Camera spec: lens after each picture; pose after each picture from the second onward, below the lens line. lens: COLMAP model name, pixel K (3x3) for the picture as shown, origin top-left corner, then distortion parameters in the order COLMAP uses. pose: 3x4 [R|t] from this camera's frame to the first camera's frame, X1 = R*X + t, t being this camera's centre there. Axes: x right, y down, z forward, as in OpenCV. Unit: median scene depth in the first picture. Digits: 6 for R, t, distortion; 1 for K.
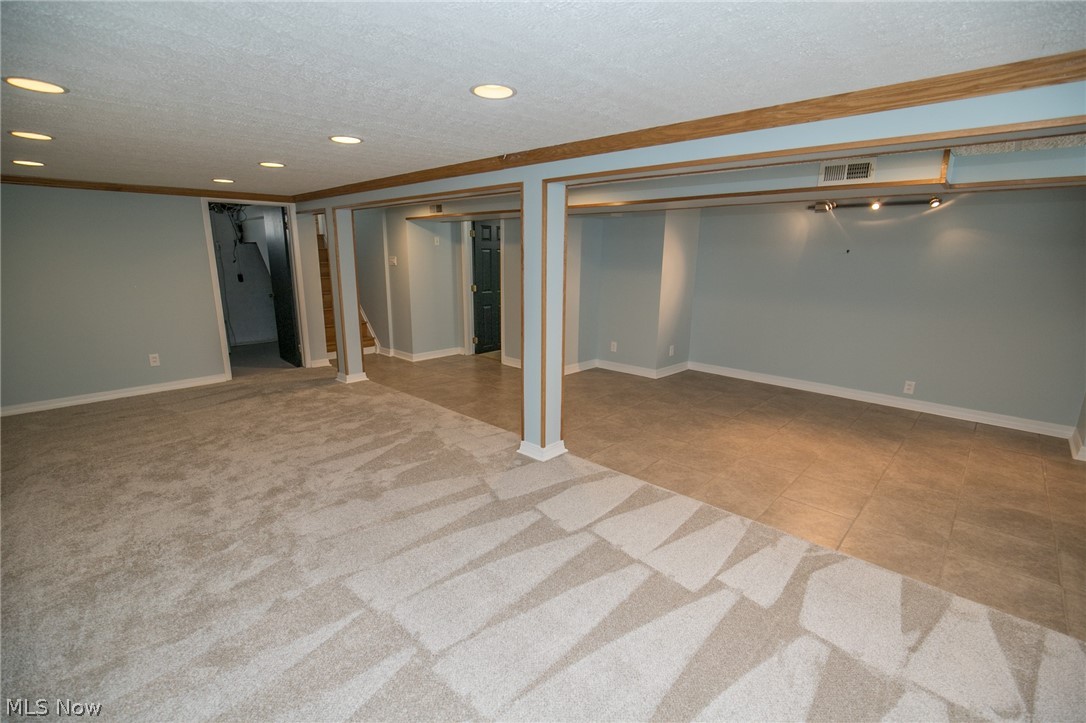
lens RADIAL K [[494.1, 0, 543.3], [0, 494.1, 370.4], [0, 0, 1]] dist [-0.015424, 0.004977]
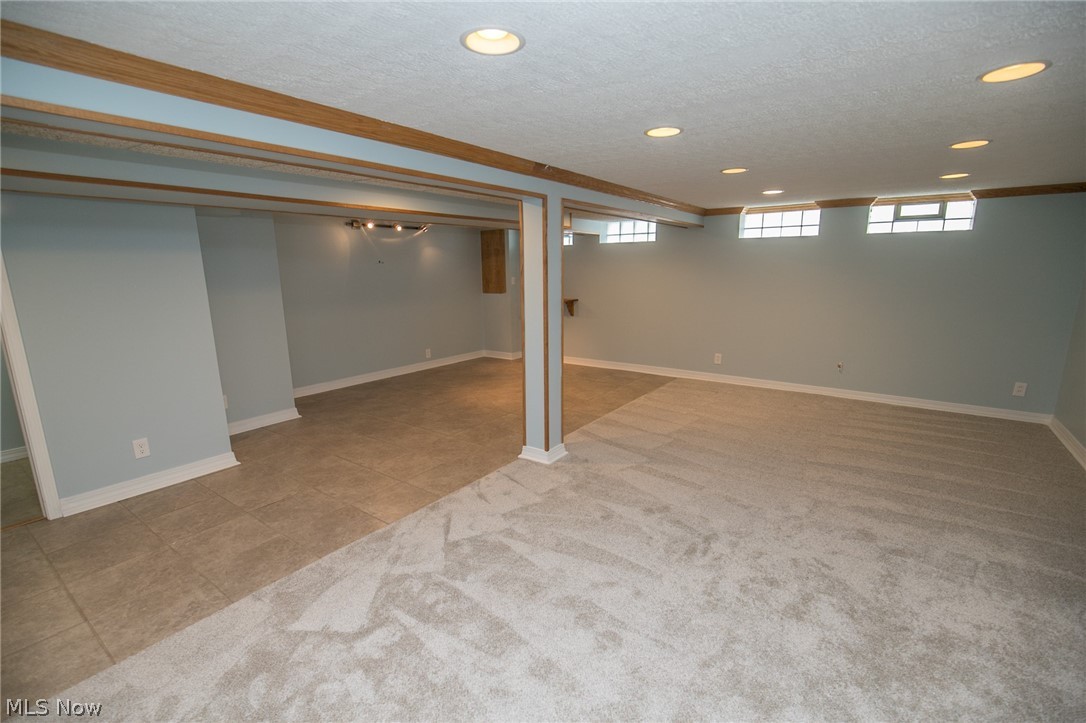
lens RADIAL K [[494.1, 0, 543.3], [0, 494.1, 370.4], [0, 0, 1]] dist [-0.015424, 0.004977]
pose [[-0.123851, -0.219753, 0.967662, -0.769818], [0.238963, 0.939866, 0.244026, -0.204497], [-0.963098, 0.261459, -0.063890, 0.811767]]
